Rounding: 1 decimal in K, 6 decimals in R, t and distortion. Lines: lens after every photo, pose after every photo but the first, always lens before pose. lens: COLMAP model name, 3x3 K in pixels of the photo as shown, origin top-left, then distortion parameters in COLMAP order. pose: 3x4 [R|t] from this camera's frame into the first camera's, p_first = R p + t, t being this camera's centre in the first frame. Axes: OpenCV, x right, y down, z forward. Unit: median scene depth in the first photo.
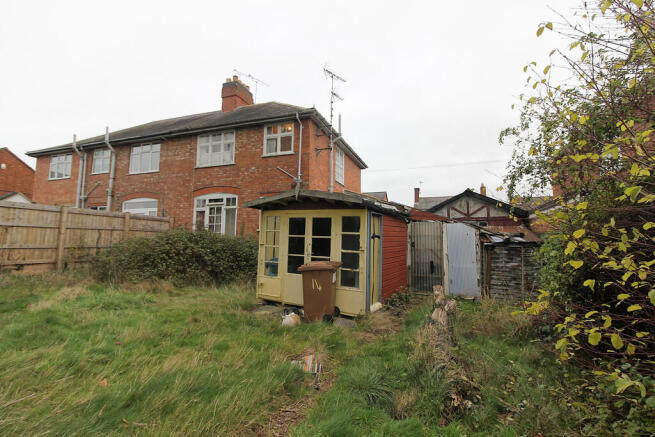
lens RADIAL K [[299.7, 0, 328.0], [0, 299.7, 219.5], [0, 0, 1]] dist [0.001686, 0.000181]
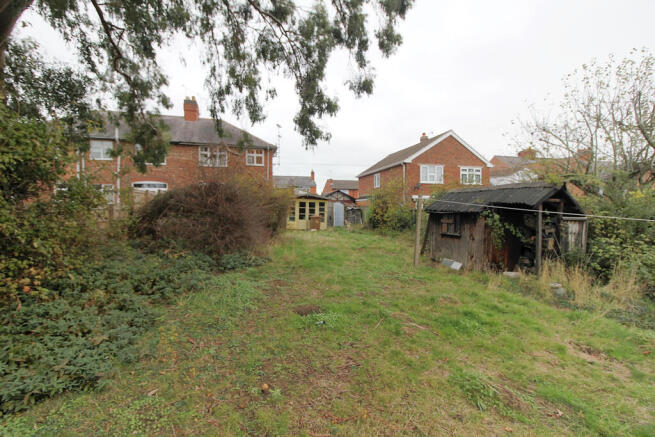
lens RADIAL K [[299.7, 0, 327.3], [0, 299.7, 216.4], [0, 0, 1]] dist [0.001686, 0.000181]
pose [[0.821895, -0.021418, 0.569236, -1.607762], [-0.037891, 0.995024, 0.092149, -0.145785], [-0.568377, -0.097306, 0.816994, -1.628075]]
